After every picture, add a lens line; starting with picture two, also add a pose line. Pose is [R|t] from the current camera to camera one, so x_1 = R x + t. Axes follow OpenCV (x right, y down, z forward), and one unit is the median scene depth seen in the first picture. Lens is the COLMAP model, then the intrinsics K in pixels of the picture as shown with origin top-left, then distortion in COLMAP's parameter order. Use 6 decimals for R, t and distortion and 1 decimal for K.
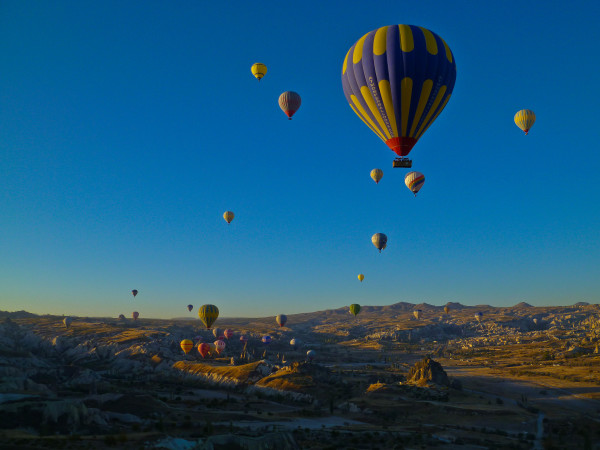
lens RADIAL K [[559.0, 0, 300.0], [0, 559.0, 225.0], [0, 0, 1]] dist [-0.105428, 0.005821]
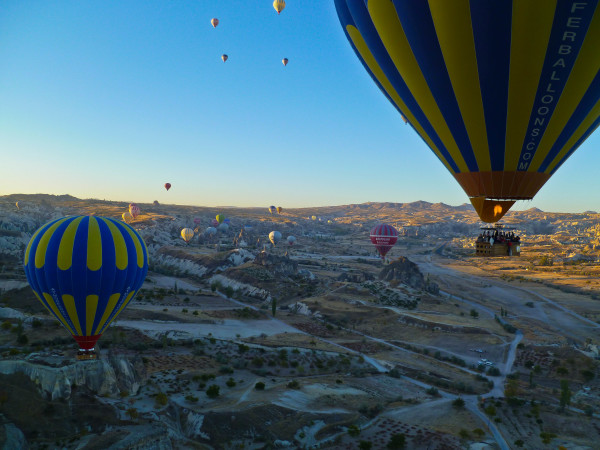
lens RADIAL K [[495.2, 0, 300.0], [0, 495.2, 225.0], [0, 0, 1]] dist [-0.094564, 0.008048]
pose [[0.996483, 0.048087, -0.068623, 0.088935], [-0.033845, 0.980147, 0.195363, 0.028270], [0.076655, -0.192353, 0.978327, 0.160612]]
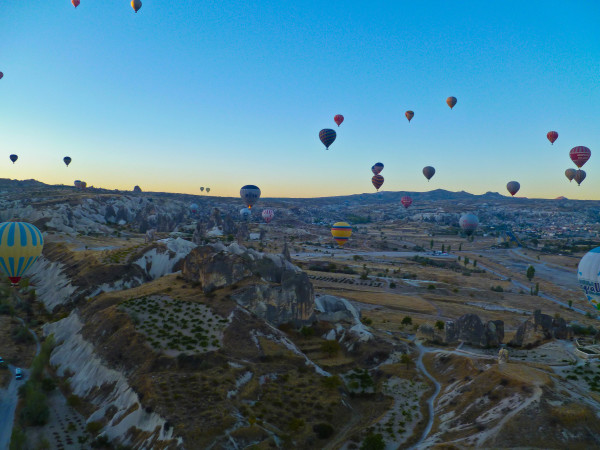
lens RADIAL K [[495.2, 0, 300.0], [0, 495.2, 225.0], [0, 0, 1]] dist [-0.094564, 0.008048]
pose [[0.995623, 0.043717, -0.082605, 0.053995], [-0.025710, 0.977868, 0.207637, 0.142367], [0.089854, -0.204604, 0.974712, 0.601317]]
